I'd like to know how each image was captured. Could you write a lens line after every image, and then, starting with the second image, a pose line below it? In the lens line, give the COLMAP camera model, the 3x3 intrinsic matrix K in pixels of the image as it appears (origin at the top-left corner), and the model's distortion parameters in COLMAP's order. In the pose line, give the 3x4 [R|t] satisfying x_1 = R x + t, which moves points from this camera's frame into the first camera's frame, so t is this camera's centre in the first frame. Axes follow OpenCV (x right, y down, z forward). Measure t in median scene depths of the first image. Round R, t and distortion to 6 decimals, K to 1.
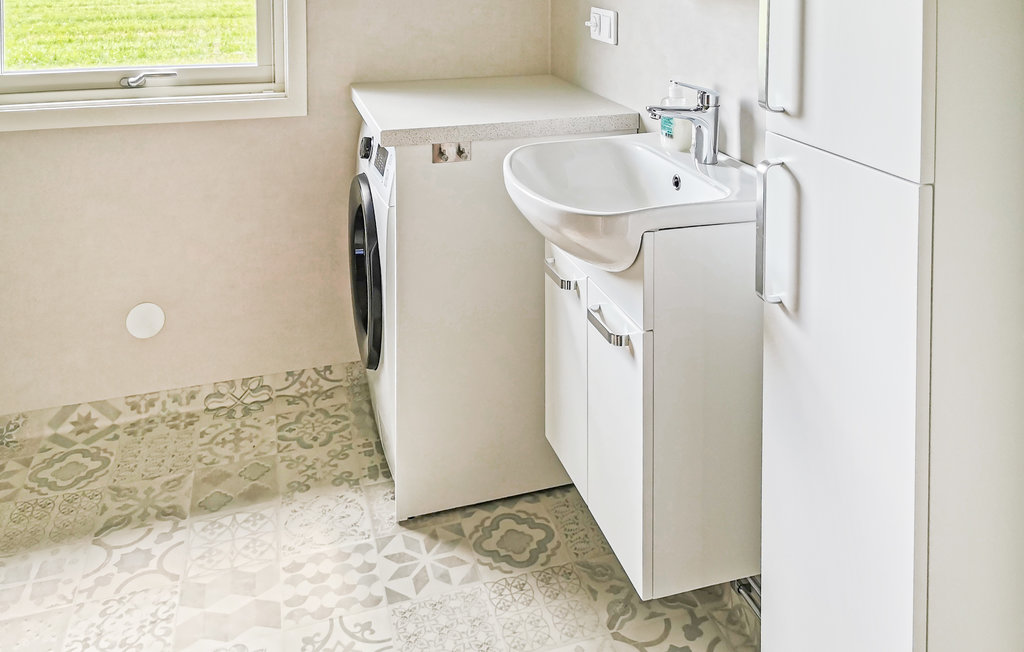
lens RADIAL K [[811.0, 0, 512.0], [0, 811.0, 326.0], [0, 0, 1]] dist [0.003177, 0.000645]
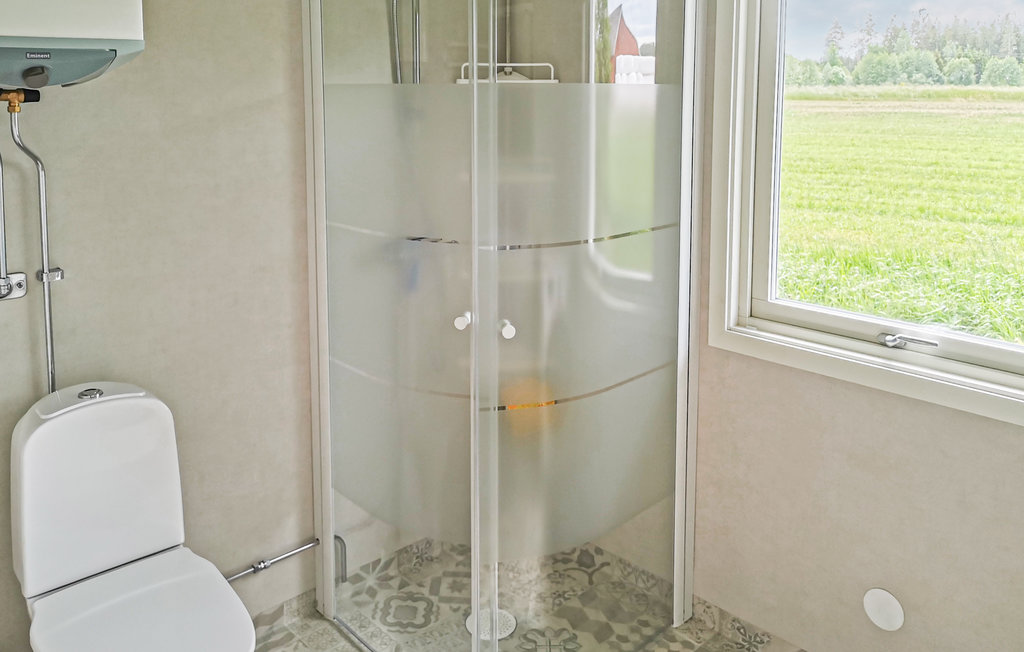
lens RADIAL K [[811.0, 0, 512.0], [0, 811.0, 326.0], [0, 0, 1]] dist [0.003177, 0.000645]
pose [[0.397232, 0.206848, -0.894103, 0.435320], [-0.570399, 0.818873, -0.063973, 0.087629], [0.718924, 0.535408, 0.443268, 0.069755]]
